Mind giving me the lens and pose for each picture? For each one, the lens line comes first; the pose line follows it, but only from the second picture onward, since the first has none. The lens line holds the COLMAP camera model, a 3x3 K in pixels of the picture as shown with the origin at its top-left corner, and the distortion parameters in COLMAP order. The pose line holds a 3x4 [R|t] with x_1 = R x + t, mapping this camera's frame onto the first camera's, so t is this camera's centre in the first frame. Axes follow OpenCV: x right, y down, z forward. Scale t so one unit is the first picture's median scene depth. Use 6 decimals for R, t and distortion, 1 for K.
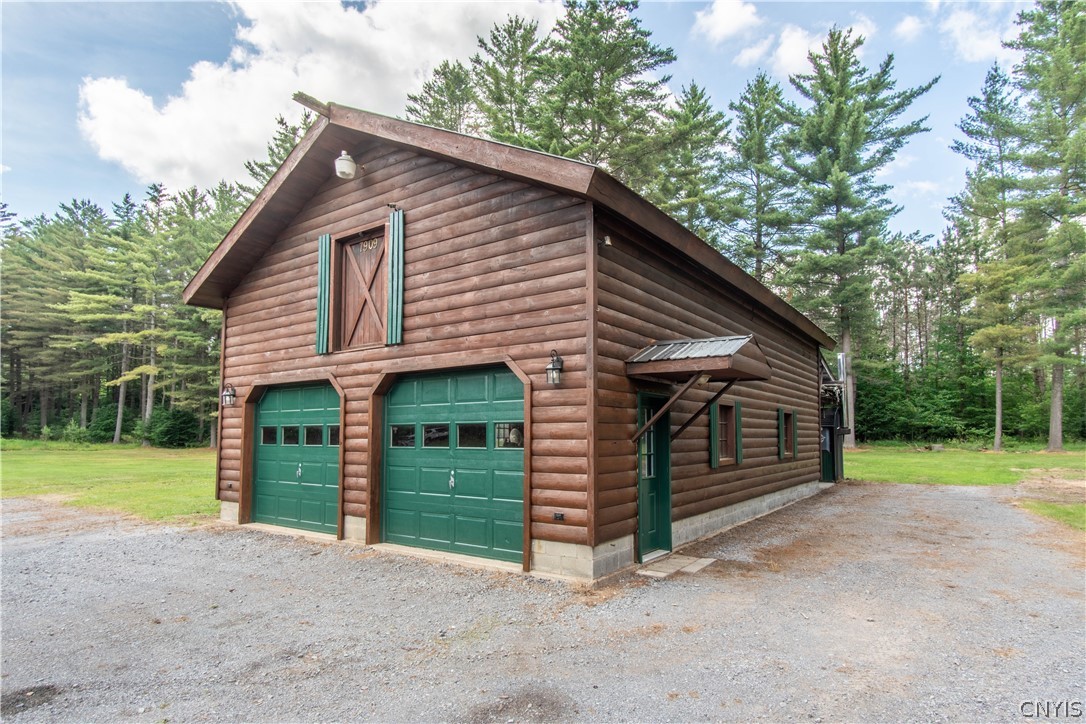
lens RADIAL K [[582.1, 0, 542.2], [0, 582.1, 398.7], [0, 0, 1]] dist [0.006156, 0.000879]
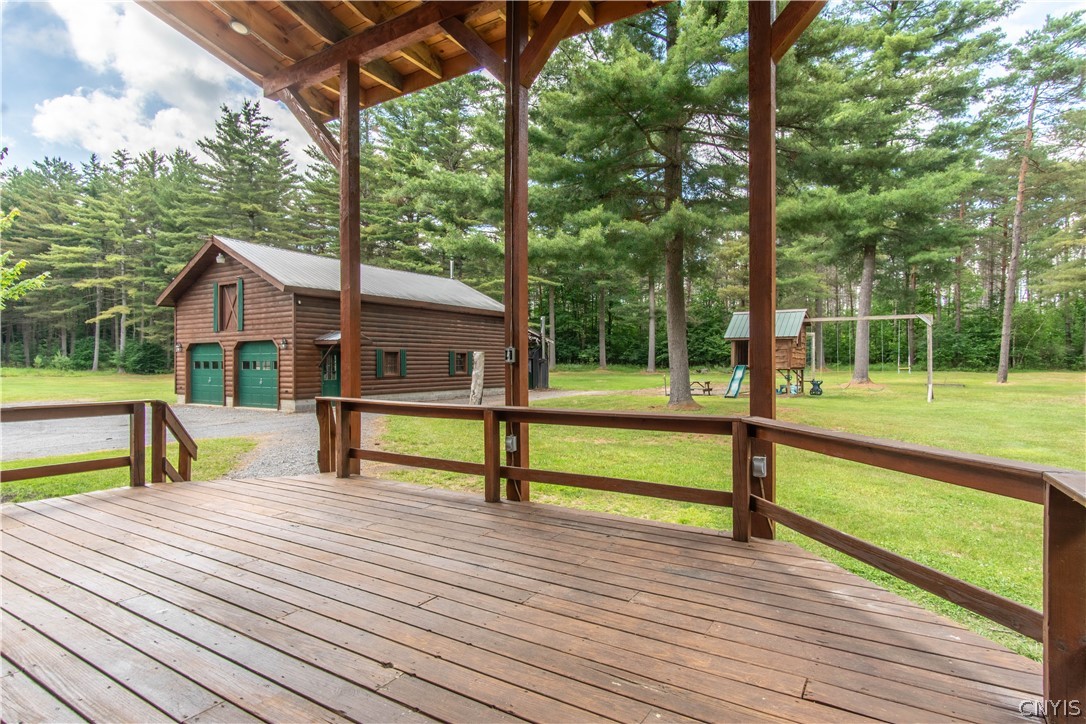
lens RADIAL K [[574.0, 0, 543.0], [0, 574.0, 362.0], [0, 0, 1]] dist [-0.000653, 0.000220]
pose [[0.998787, -0.003655, 0.049099, 0.136580], [0.000555, 0.998014, 0.062996, -0.015872], [-0.049232, -0.062893, 0.996805, -0.230532]]
